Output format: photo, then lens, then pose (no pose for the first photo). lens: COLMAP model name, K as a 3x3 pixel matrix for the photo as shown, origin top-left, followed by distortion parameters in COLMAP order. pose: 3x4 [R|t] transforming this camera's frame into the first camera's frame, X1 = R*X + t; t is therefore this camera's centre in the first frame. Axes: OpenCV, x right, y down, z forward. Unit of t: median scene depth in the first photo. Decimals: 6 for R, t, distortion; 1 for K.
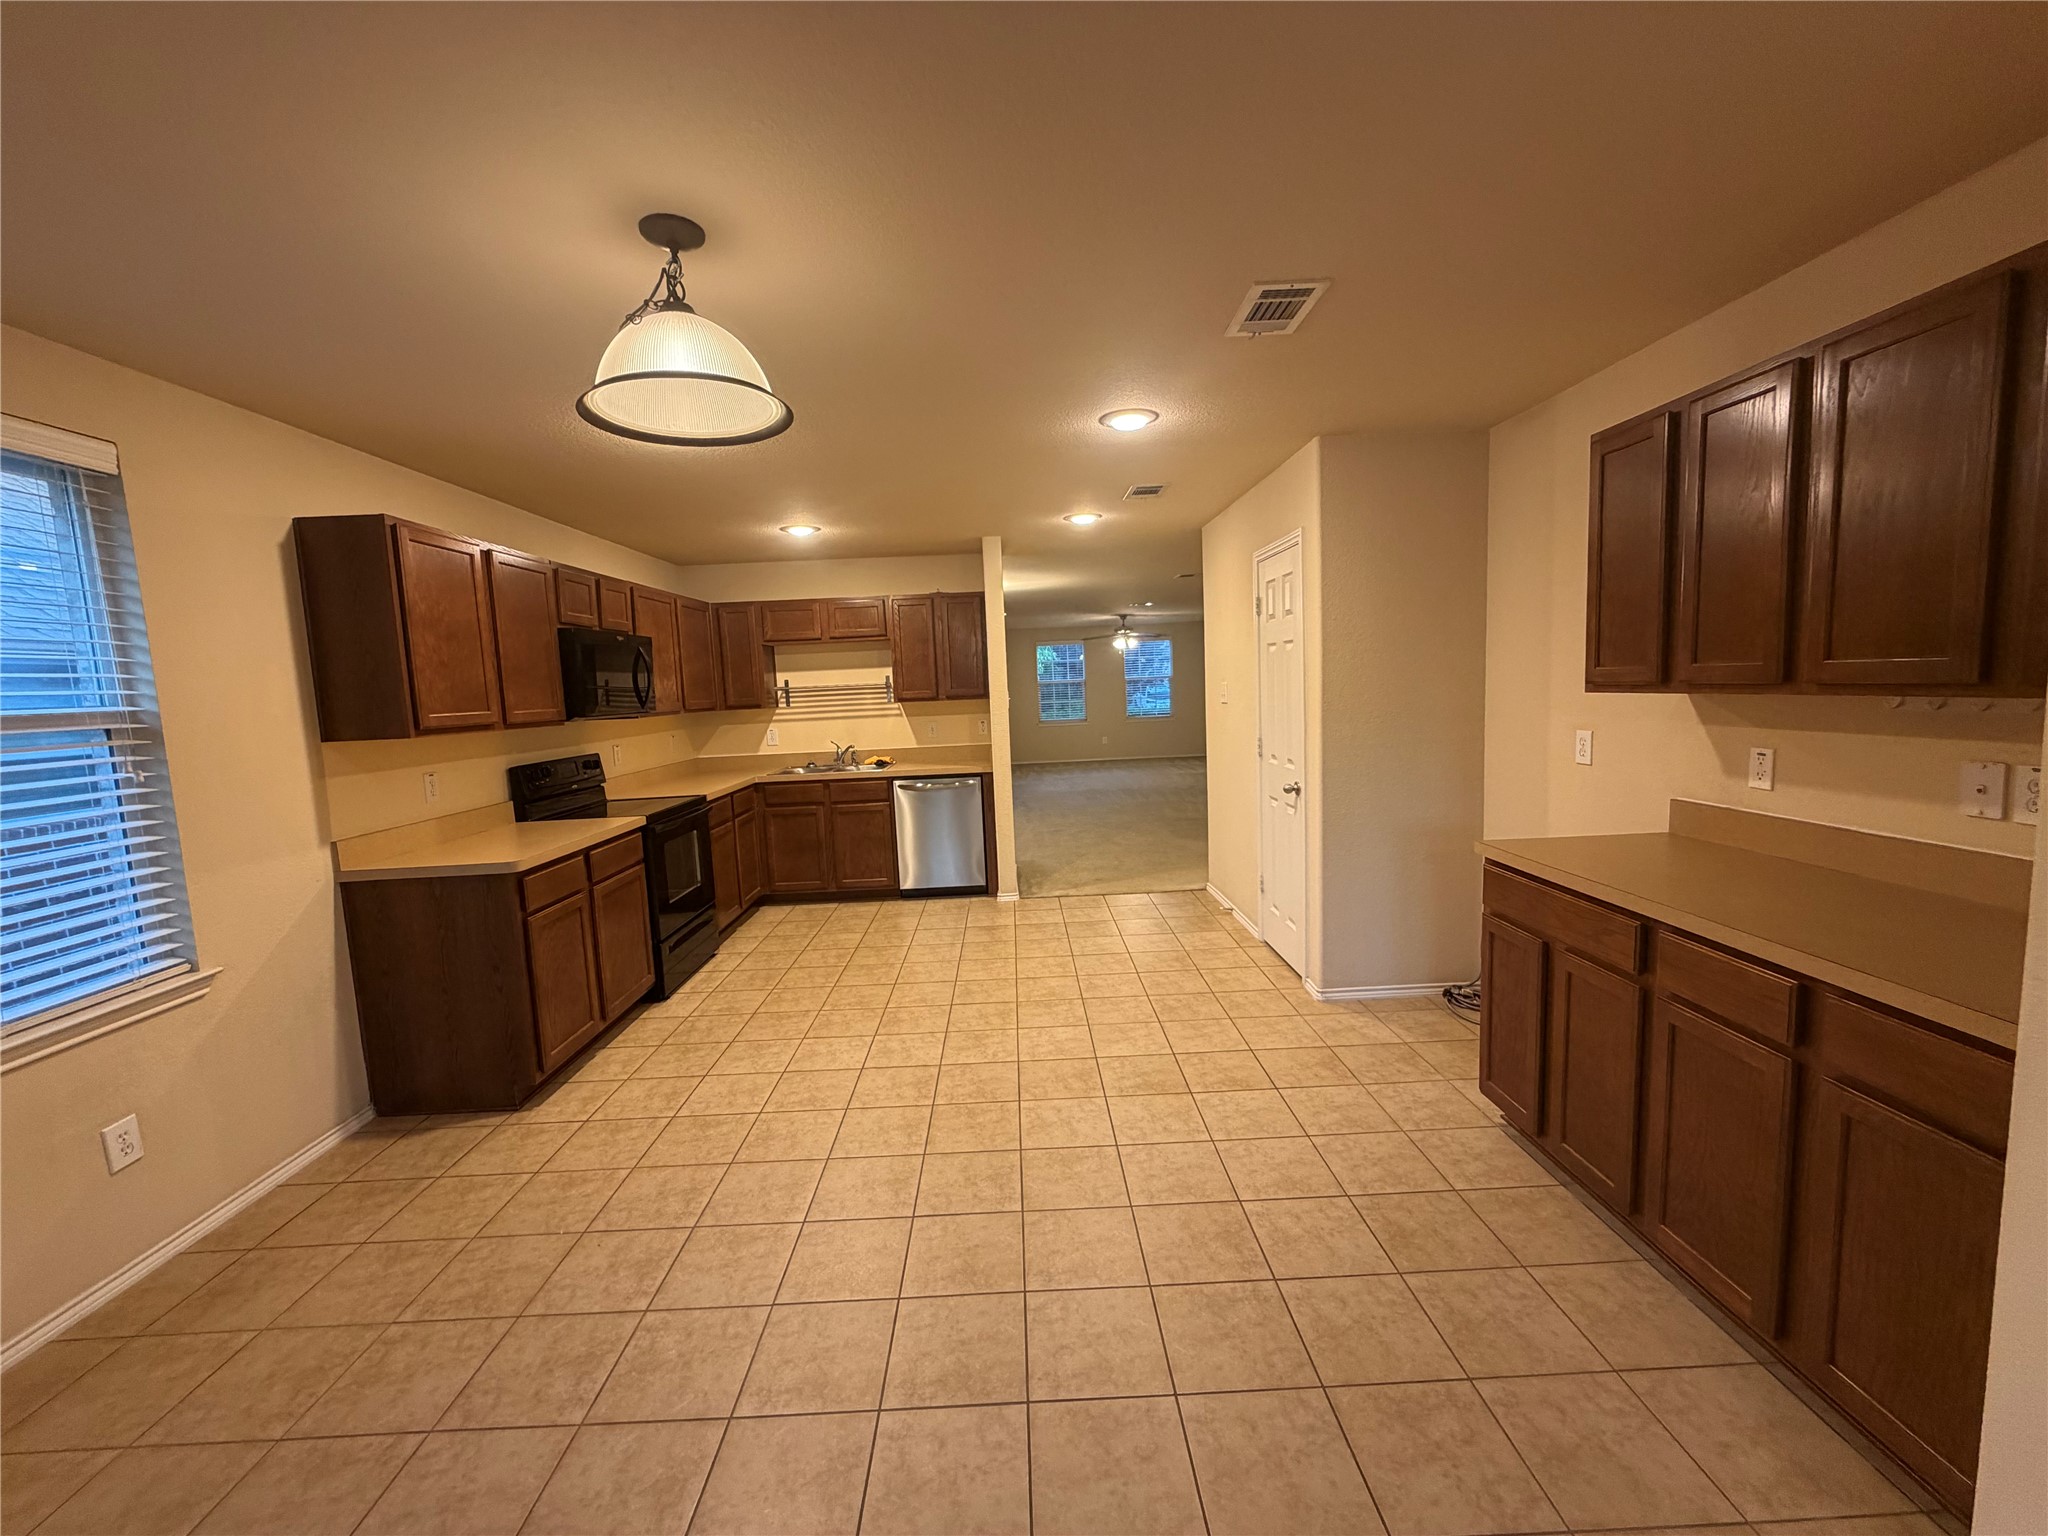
lens RADIAL K [[820.8, 0, 1024.0], [0, 820.8, 768.0], [0, 0, 1]] dist [-0.005494, 0.000048]
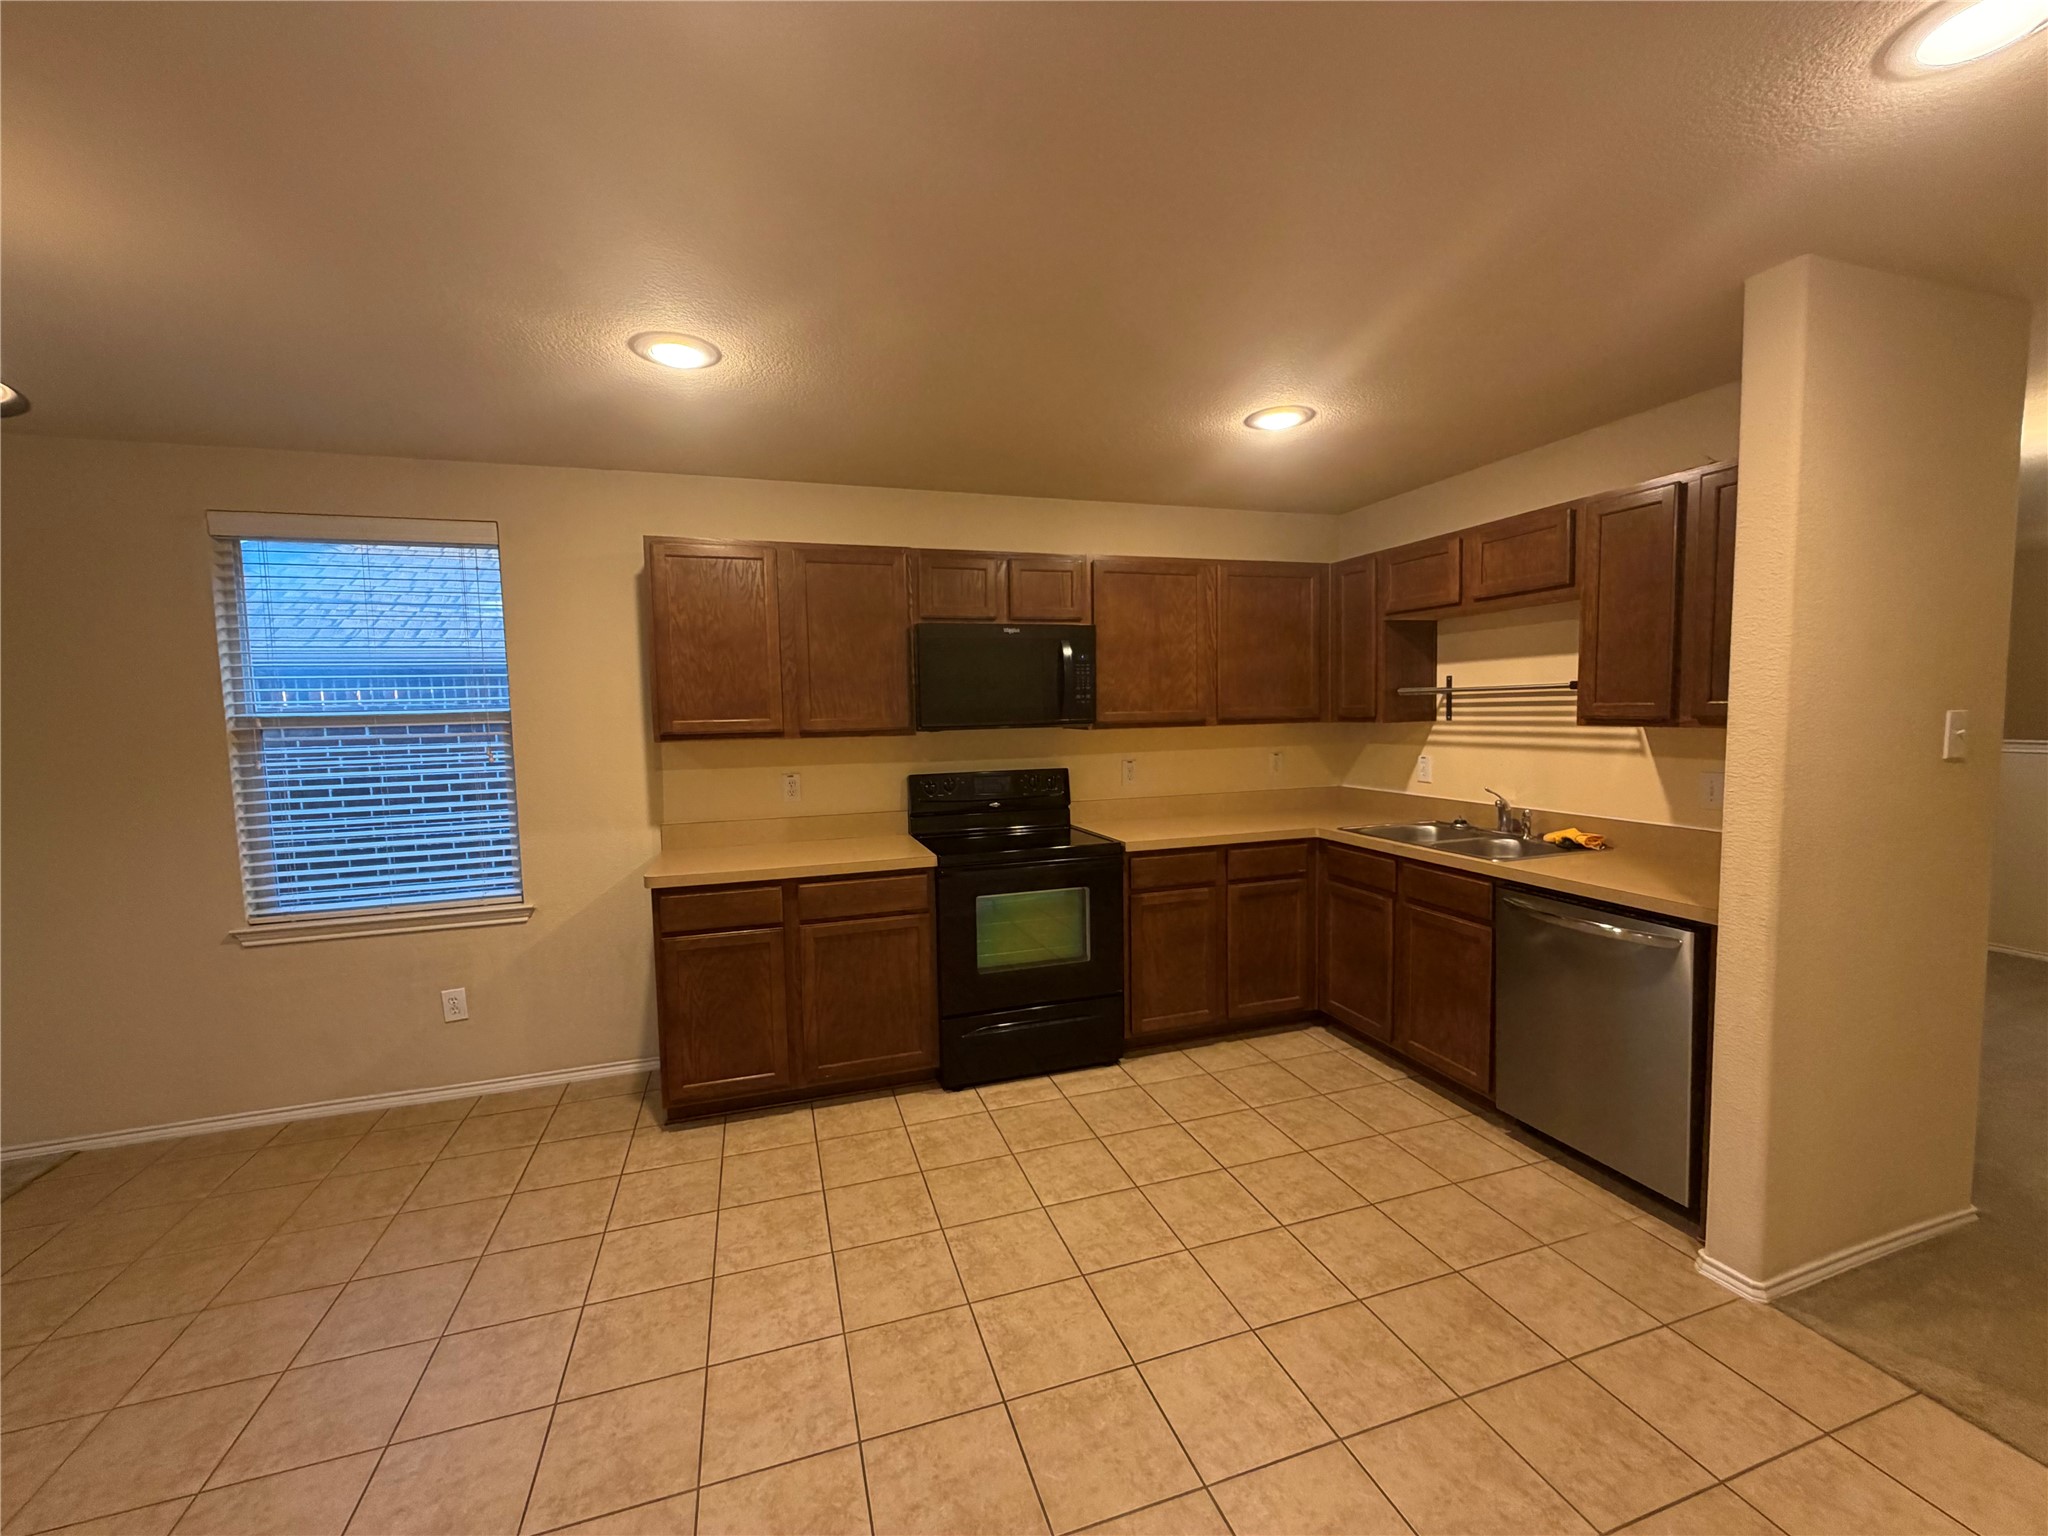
lens RADIAL K [[820.8, 0, 1024.0], [0, 820.8, 768.0], [0, 0, 1]] dist [-0.005494, 0.000048]
pose [[0.289525, 0.110808, -0.950735, 0.288063], [-0.089565, 0.992055, 0.088349, -0.097582], [0.952971, 0.059574, 0.297150, 0.785802]]
